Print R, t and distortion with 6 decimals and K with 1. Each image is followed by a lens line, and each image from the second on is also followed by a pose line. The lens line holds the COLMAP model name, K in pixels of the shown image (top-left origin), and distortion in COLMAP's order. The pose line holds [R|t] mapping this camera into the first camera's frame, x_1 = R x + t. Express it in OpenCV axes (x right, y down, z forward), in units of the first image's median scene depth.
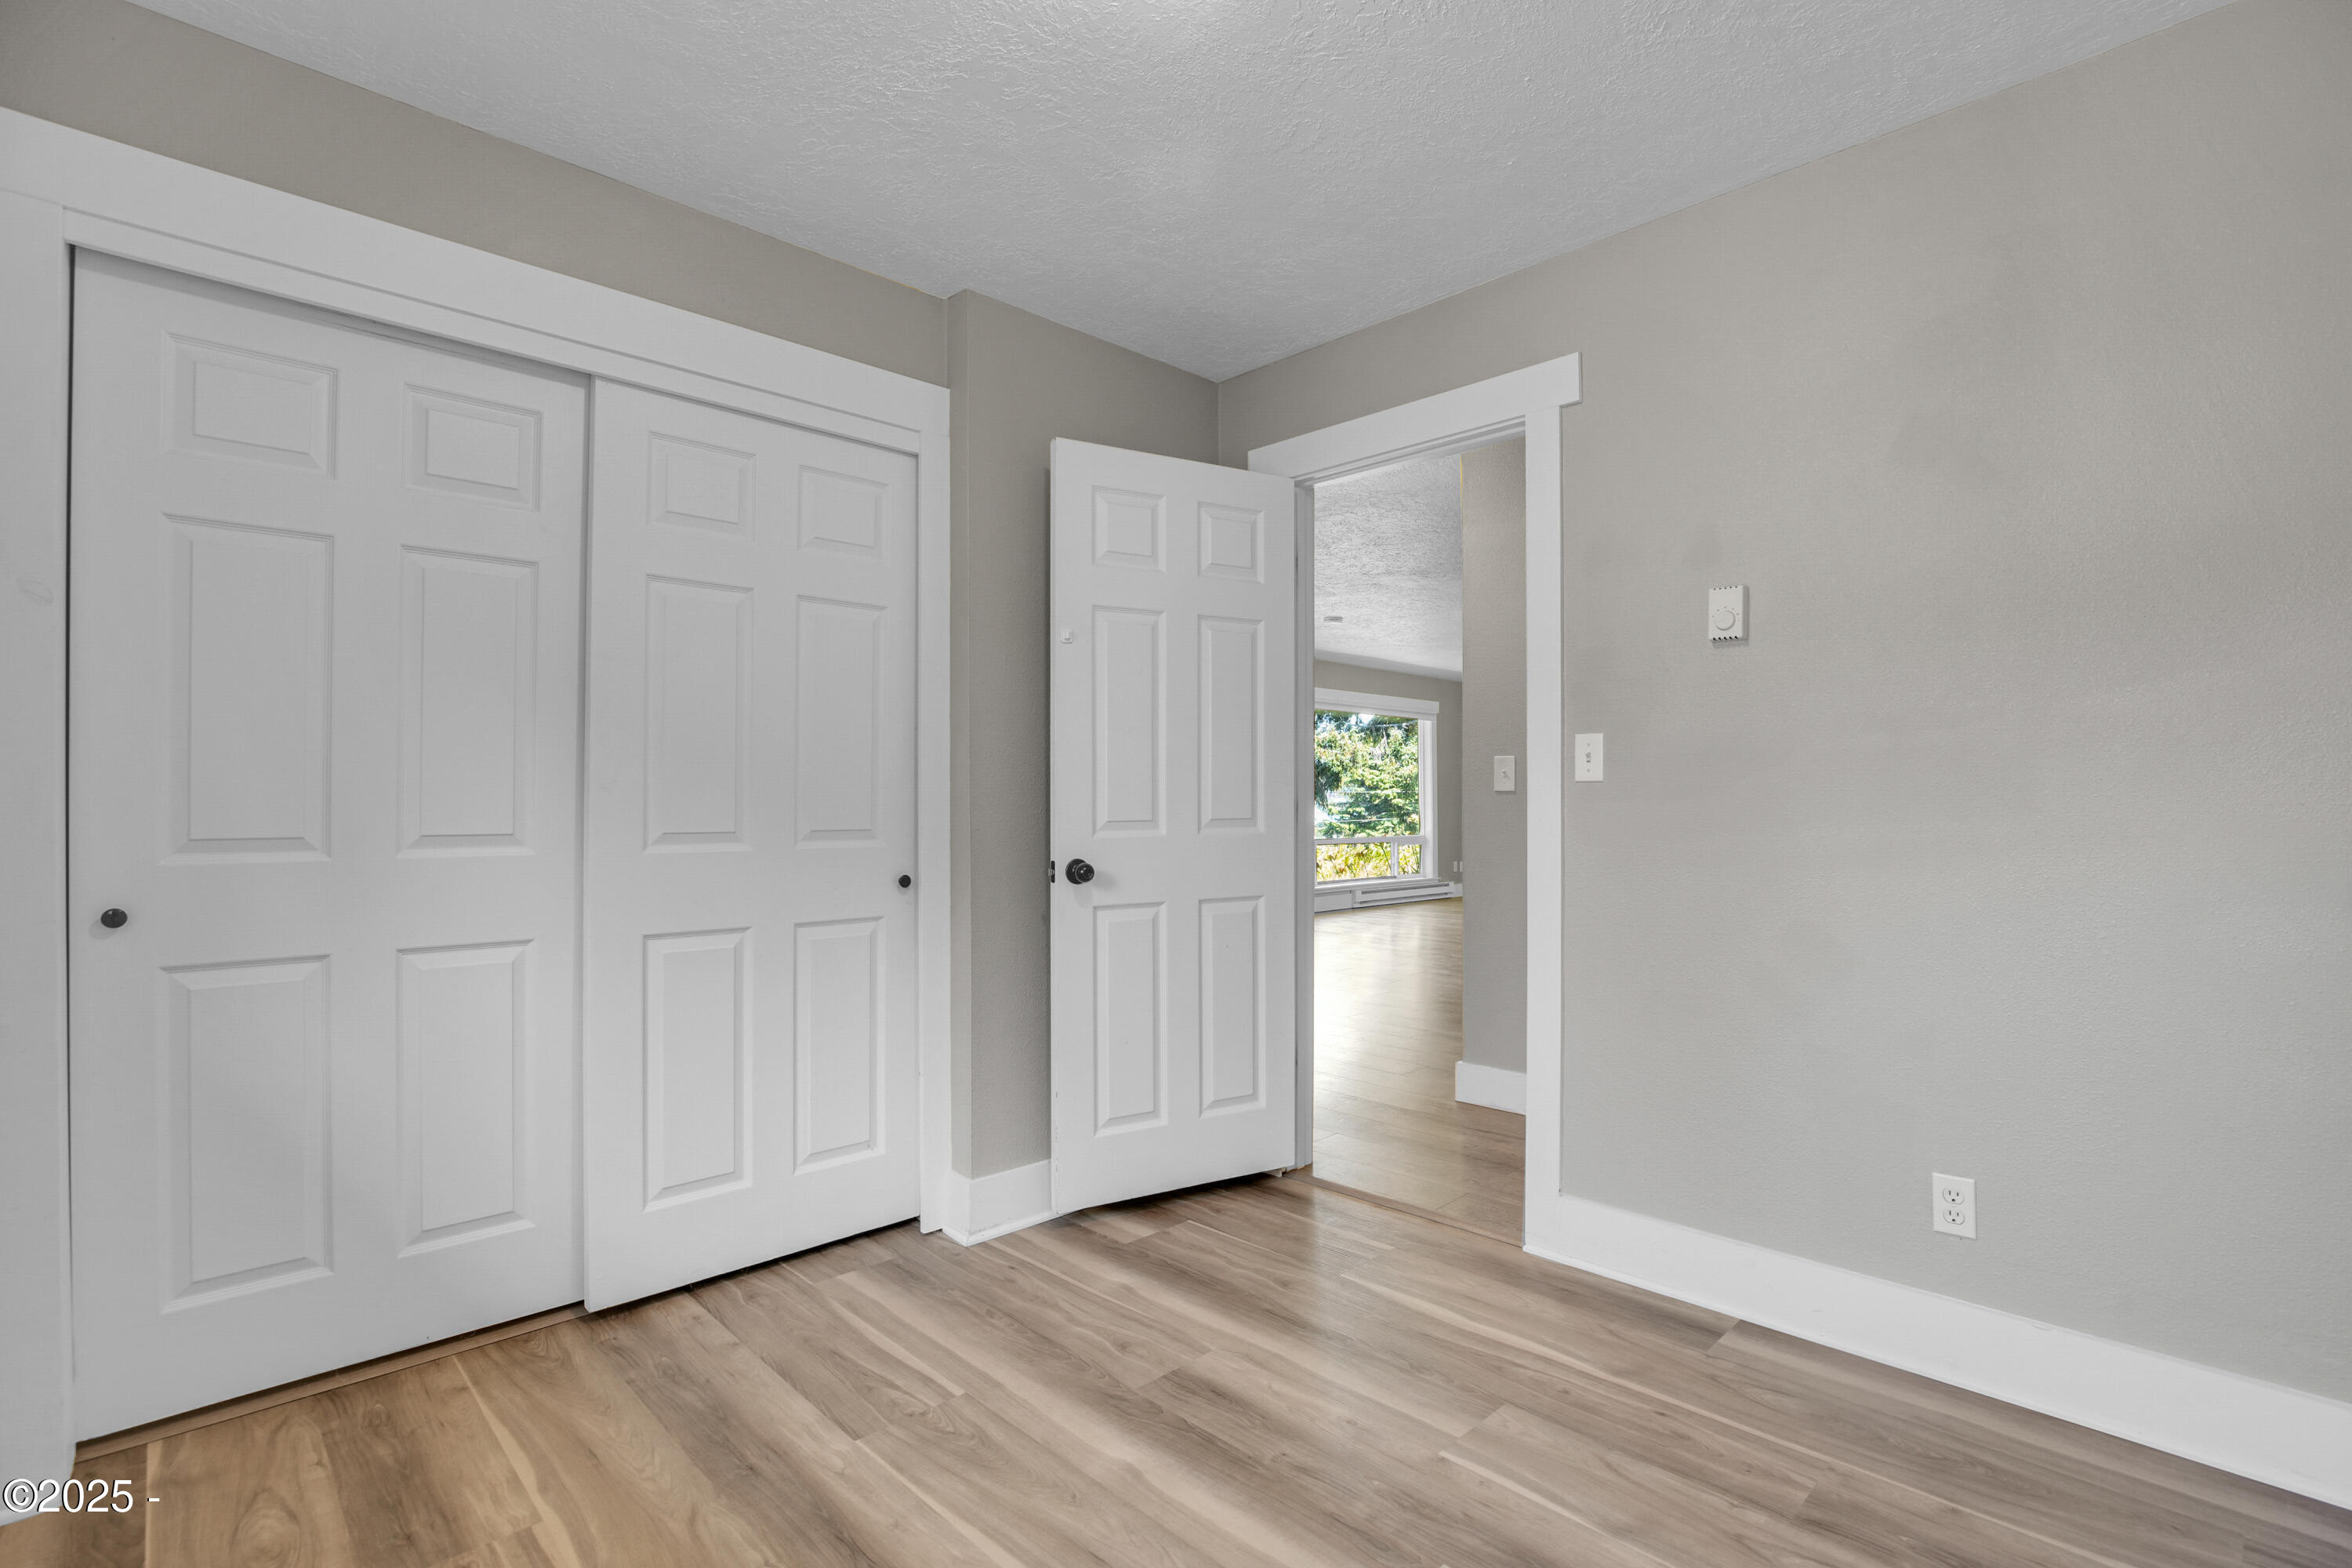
lens RADIAL K [[1095.0, 0, 1159.2], [0, 1095.0, 791.7], [0, 0, 1]] dist [-0.030234, 0.010714]
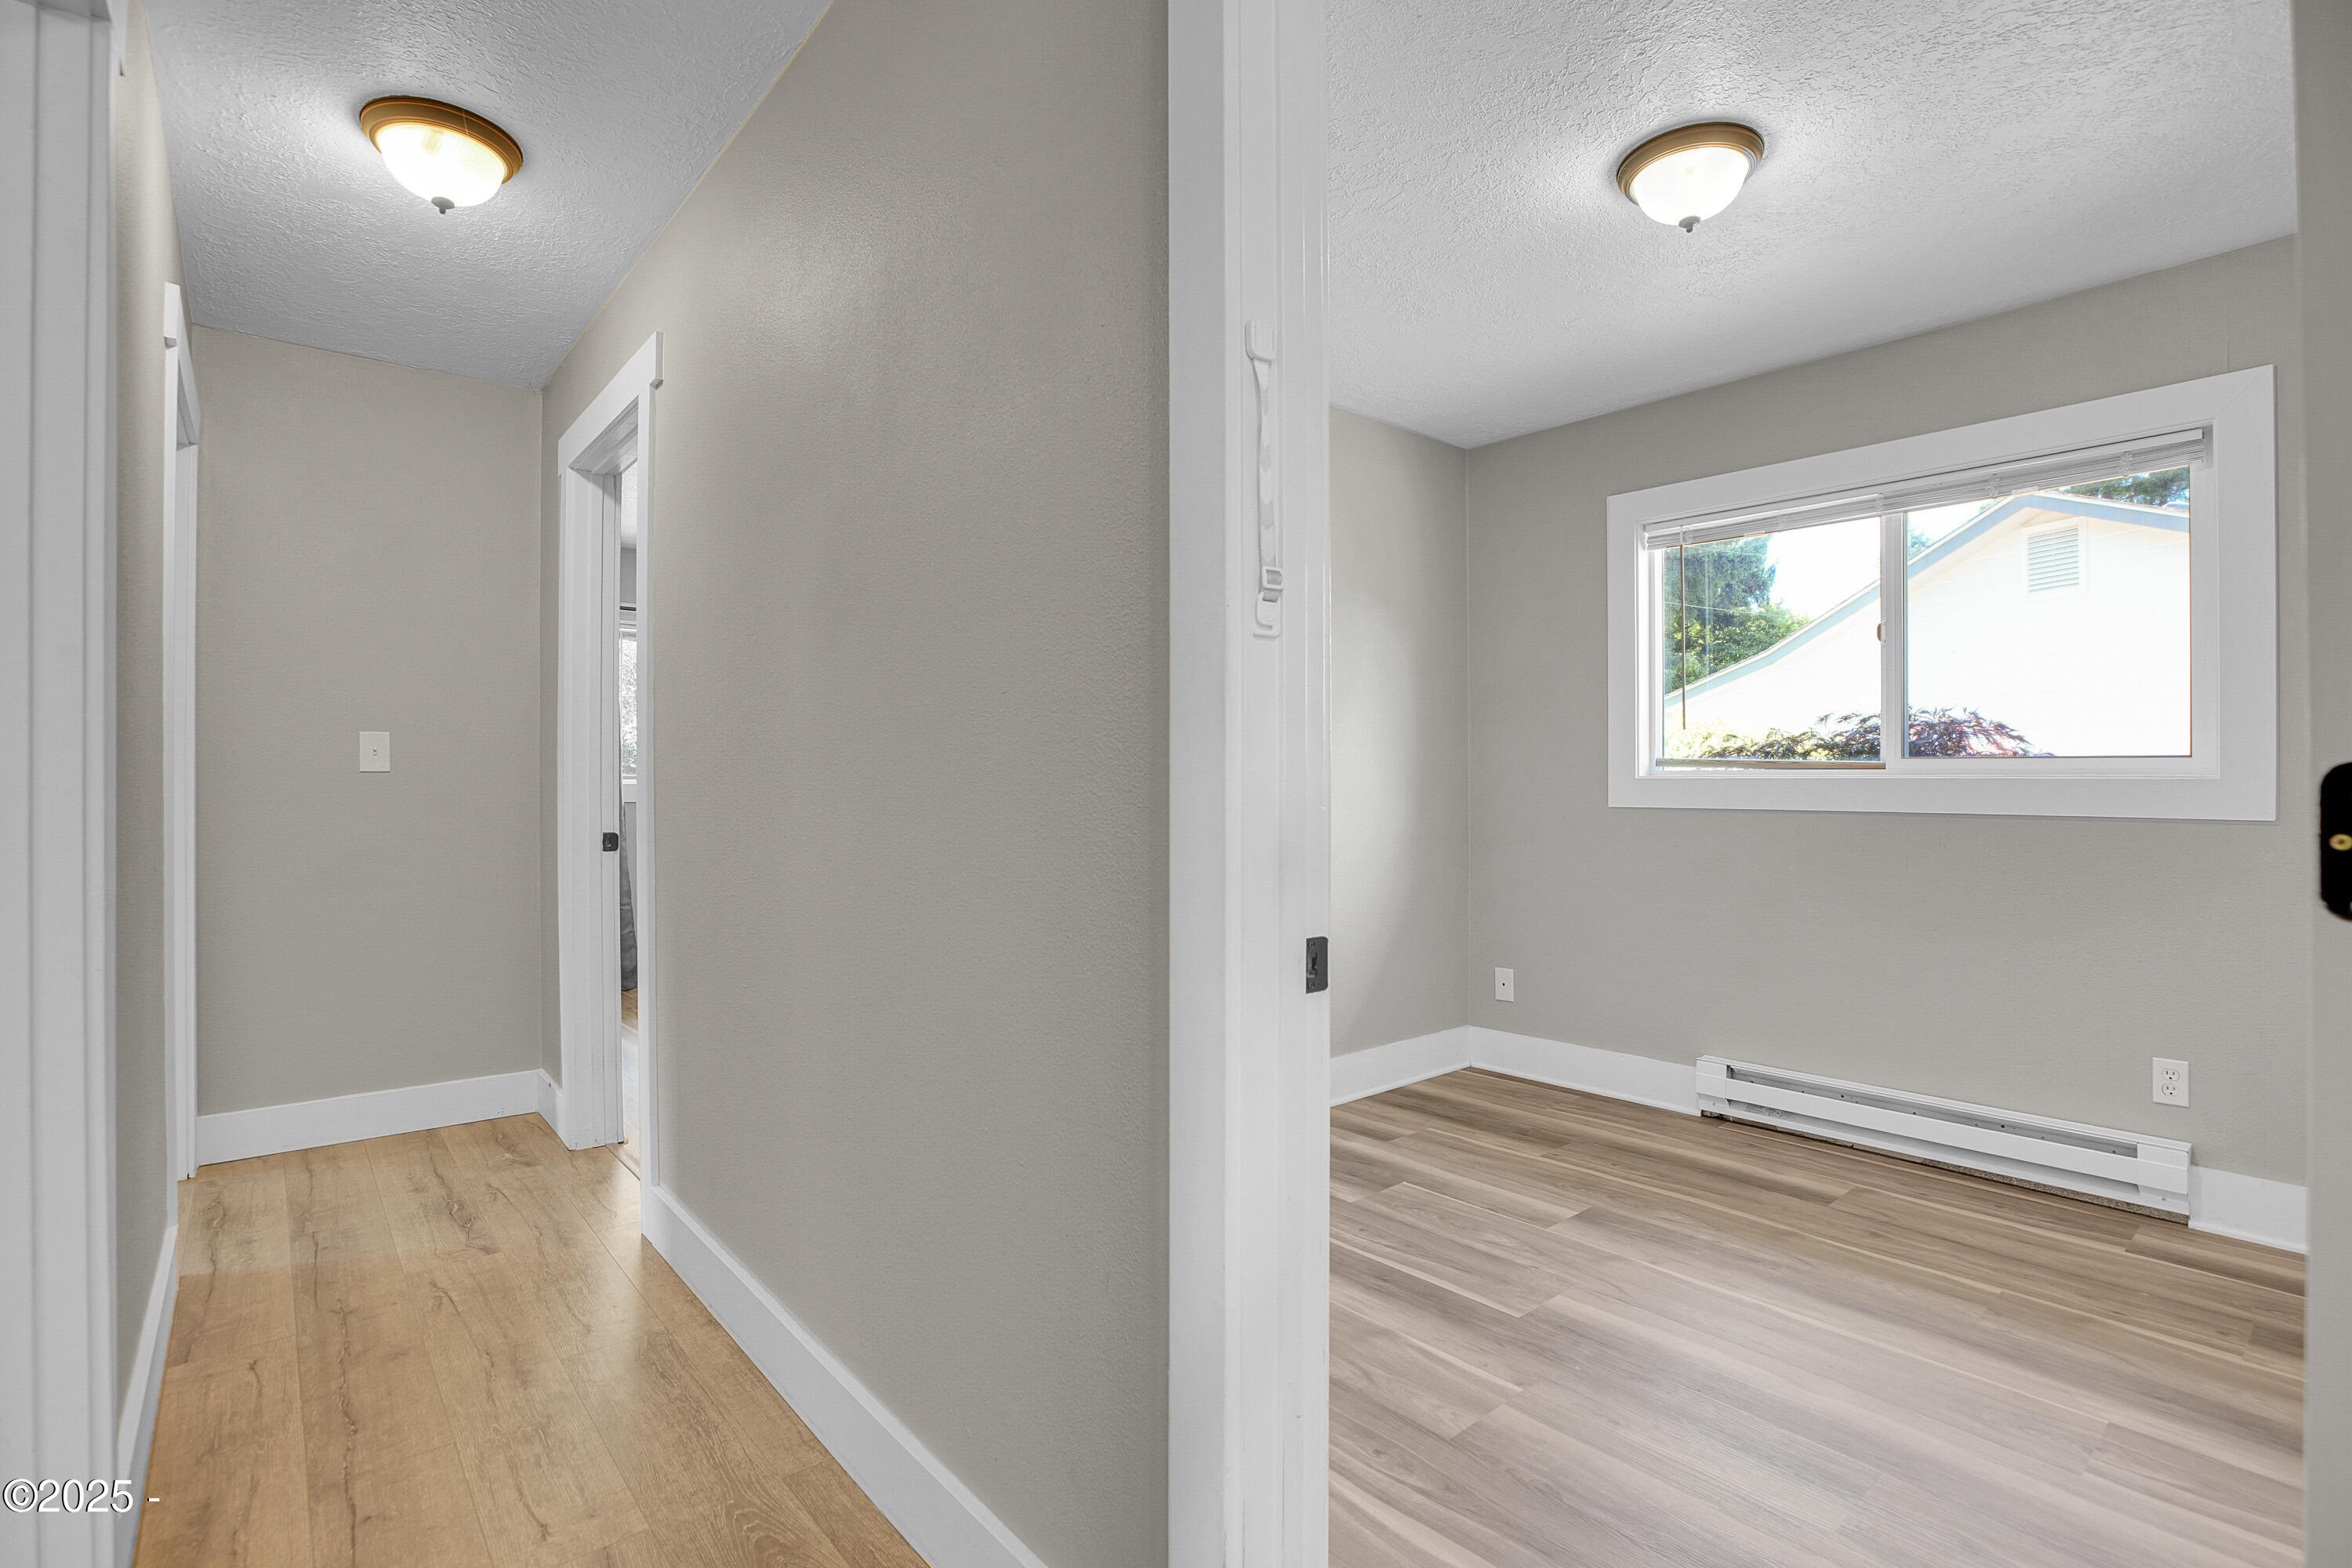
lens RADIAL K [[1095.0, 0, 1182.1], [0, 1095.0, 778.8], [0, 0, 1]] dist [-0.030234, 0.010714]
pose [[-0.998908, -0.003397, 0.046607, 0.552320], [-0.003938, 0.999926, -0.011521, 0.019024], [-0.046564, -0.011692, -0.998847, 2.111879]]
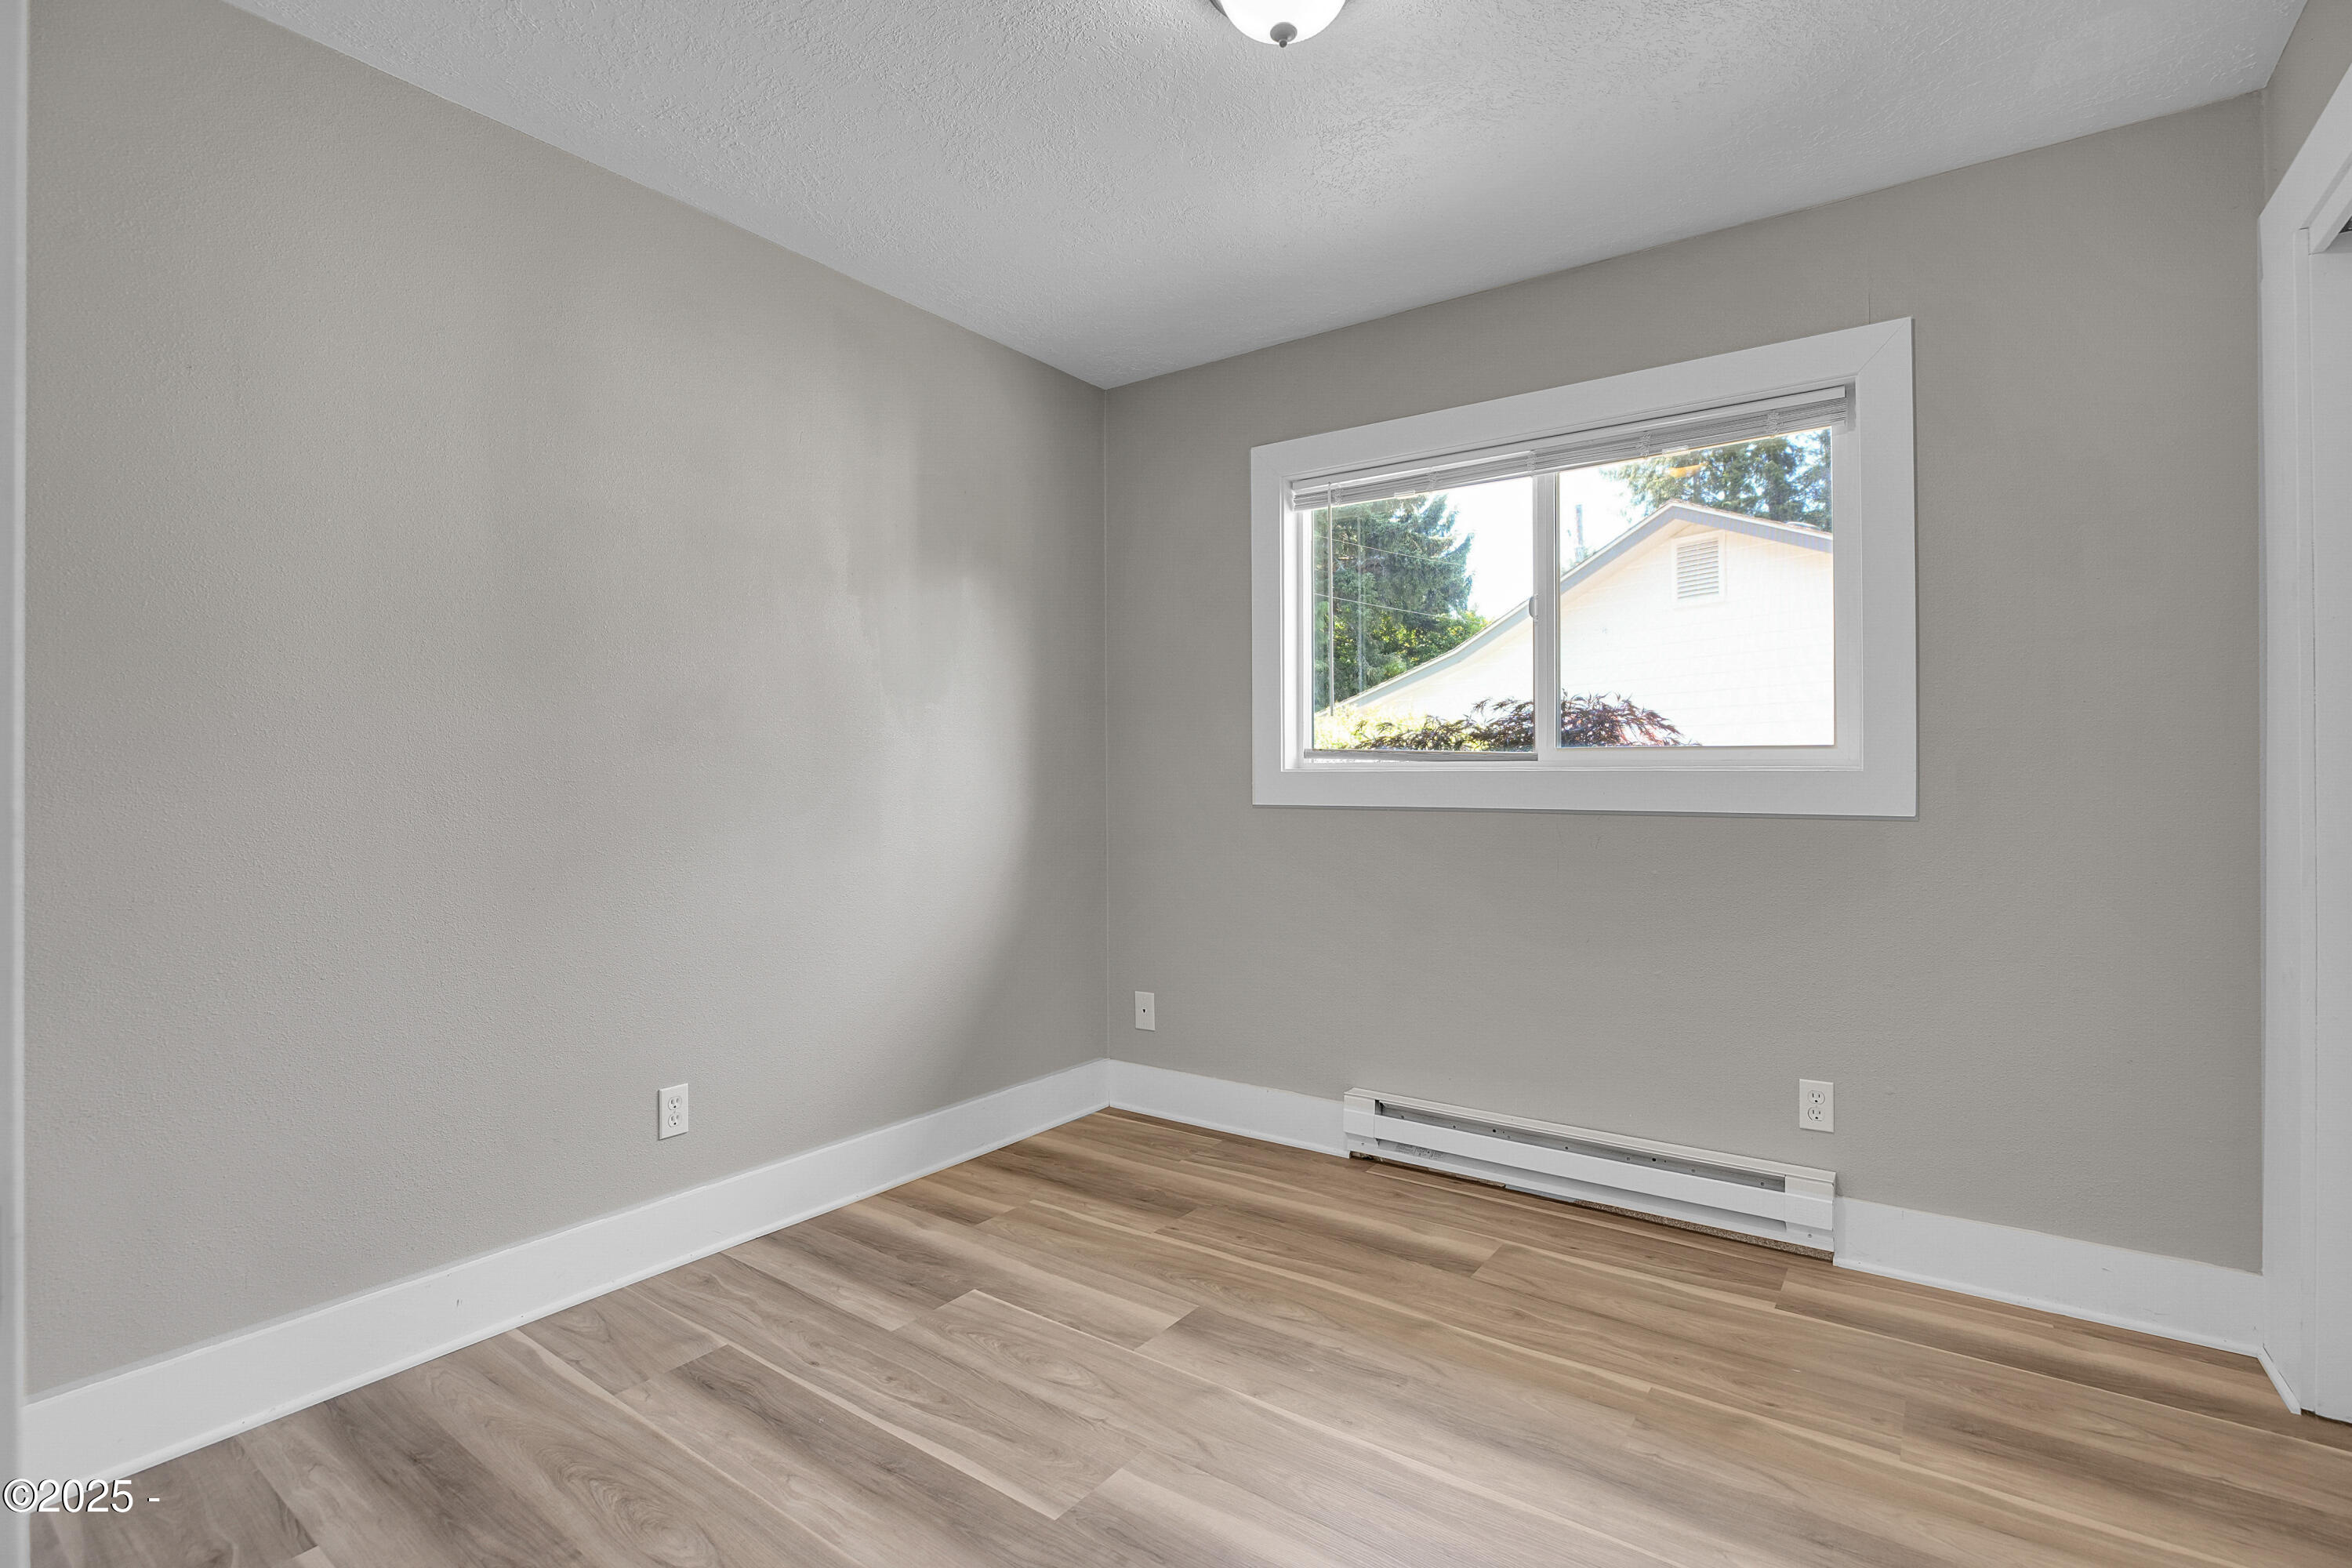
lens RADIAL K [[1095.0, 0, 1170.6], [0, 1095.0, 775.6], [0, 0, 1]] dist [-0.030234, 0.010714]
pose [[-0.983480, -0.001547, -0.181008, 0.293445], [0.000454, 0.999939, -0.011014, 0.017139], [0.181014, -0.010914, -0.983420, 1.747001]]
